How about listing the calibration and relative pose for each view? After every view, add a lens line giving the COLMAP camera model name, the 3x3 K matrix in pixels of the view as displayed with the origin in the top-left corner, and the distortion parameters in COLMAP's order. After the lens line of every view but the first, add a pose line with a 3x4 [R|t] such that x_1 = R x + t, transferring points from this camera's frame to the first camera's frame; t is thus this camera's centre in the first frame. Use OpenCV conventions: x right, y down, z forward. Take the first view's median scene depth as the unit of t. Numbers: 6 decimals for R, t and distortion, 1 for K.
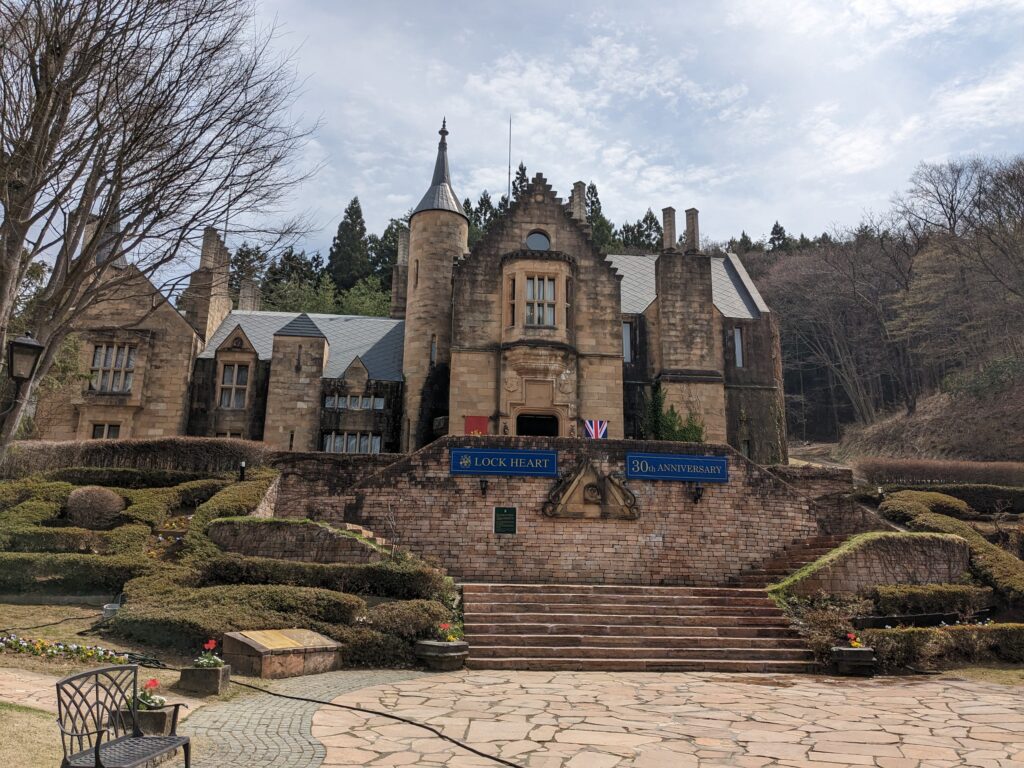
lens RADIAL K [[797.7, 0, 512.1], [0, 797.7, 355.3], [0, 0, 1]] dist [0.063504, -0.092229]
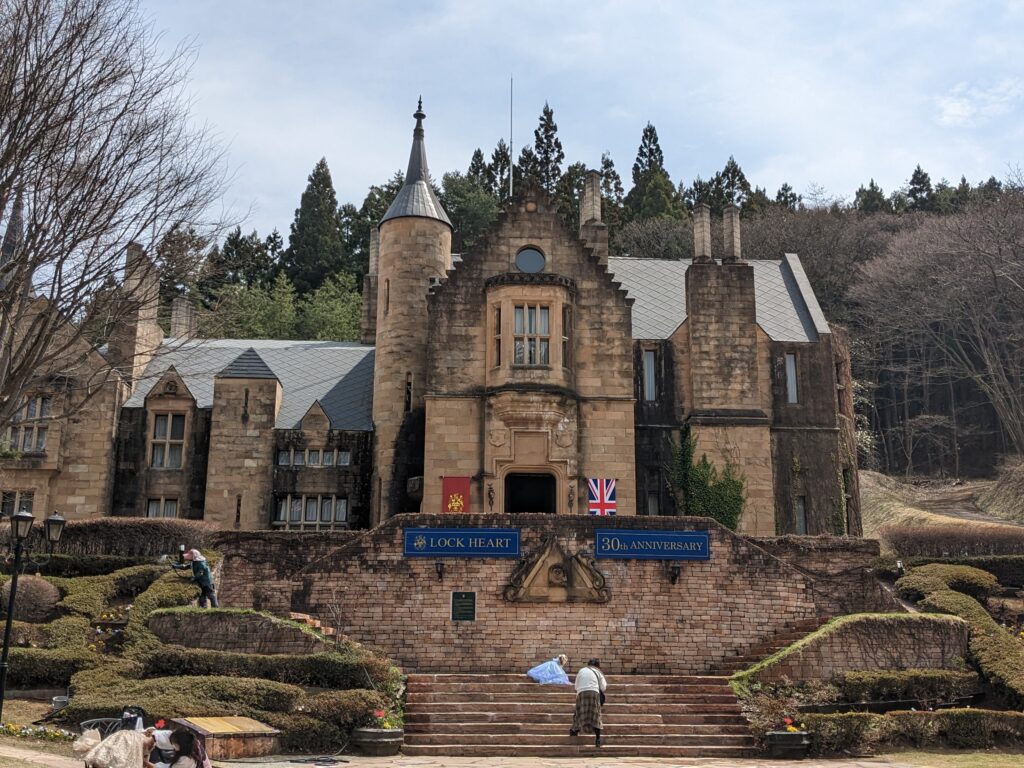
lens RADIAL K [[1181.5, 0, 513.8], [0, 1181.5, 339.3], [0, 0, 1]] dist [0.090693, -0.187102]
pose [[0.998675, -0.023841, -0.045605, 0.102265], [0.023516, 0.999694, -0.007632, -0.076925], [0.045773, 0.006550, 0.998930, -0.315549]]
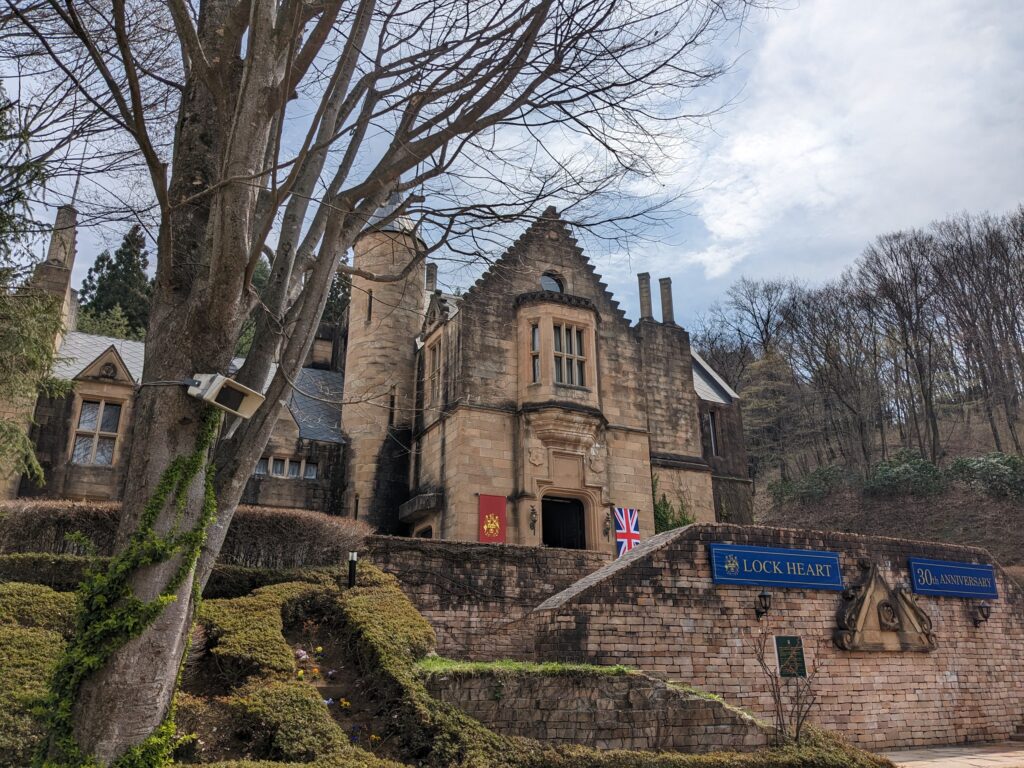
lens RADIAL K [[800.1, 0, 505.2], [0, 800.1, 355.1], [0, 0, 1]] dist [0.057278, -0.096949]
pose [[0.935917, 0.111738, 0.334028, -0.415520], [-0.075192, 0.989868, -0.120445, 0.048106], [-0.344102, 0.087610, 0.934836, 0.368086]]
